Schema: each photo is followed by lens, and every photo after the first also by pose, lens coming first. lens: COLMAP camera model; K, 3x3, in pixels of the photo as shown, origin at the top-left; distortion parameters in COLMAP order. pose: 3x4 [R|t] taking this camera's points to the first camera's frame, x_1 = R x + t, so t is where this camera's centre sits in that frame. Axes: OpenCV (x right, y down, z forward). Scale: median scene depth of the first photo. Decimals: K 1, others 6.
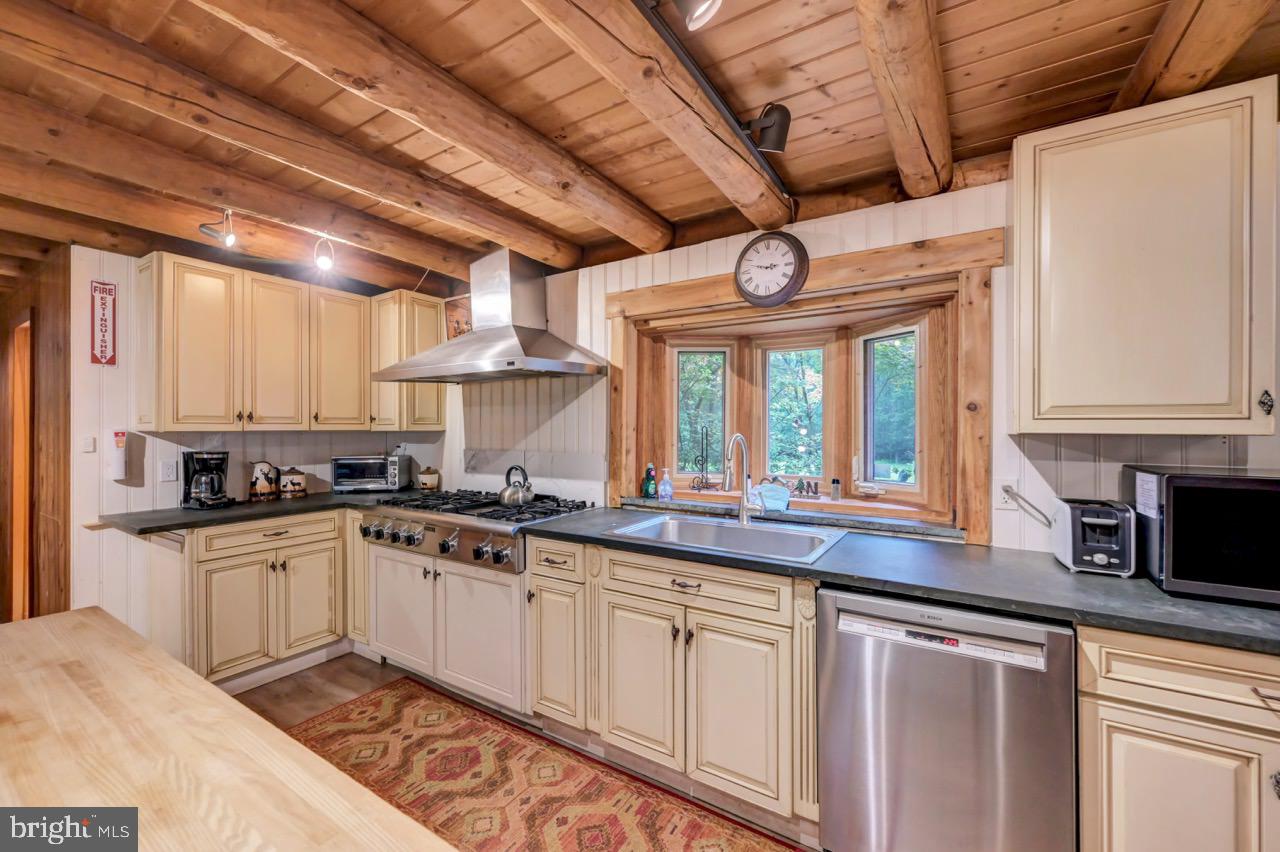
lens RADIAL K [[510.3, 0, 643.7], [0, 510.3, 428.8], [0, 0, 1]] dist [-0.002325, 0.000194]
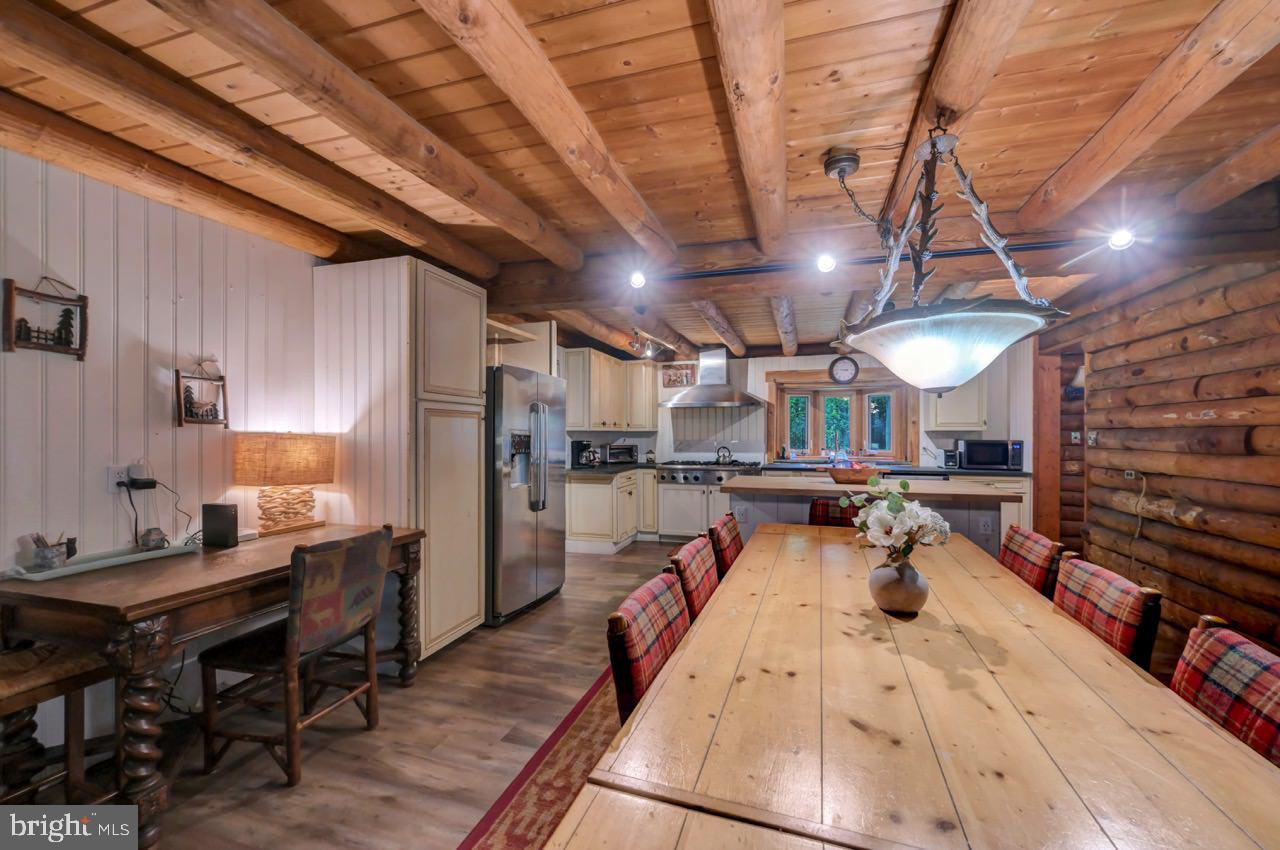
lens RADIAL K [[510.3, 0, 644.9], [0, 510.3, 432.7], [0, 0, 1]] dist [-0.002325, 0.000194]
pose [[0.965142, 0.000682, 0.261725, -1.316454], [0.000026, 0.999996, -0.002701, 0.020867], [-0.261726, 0.002614, 0.965139, -1.183059]]
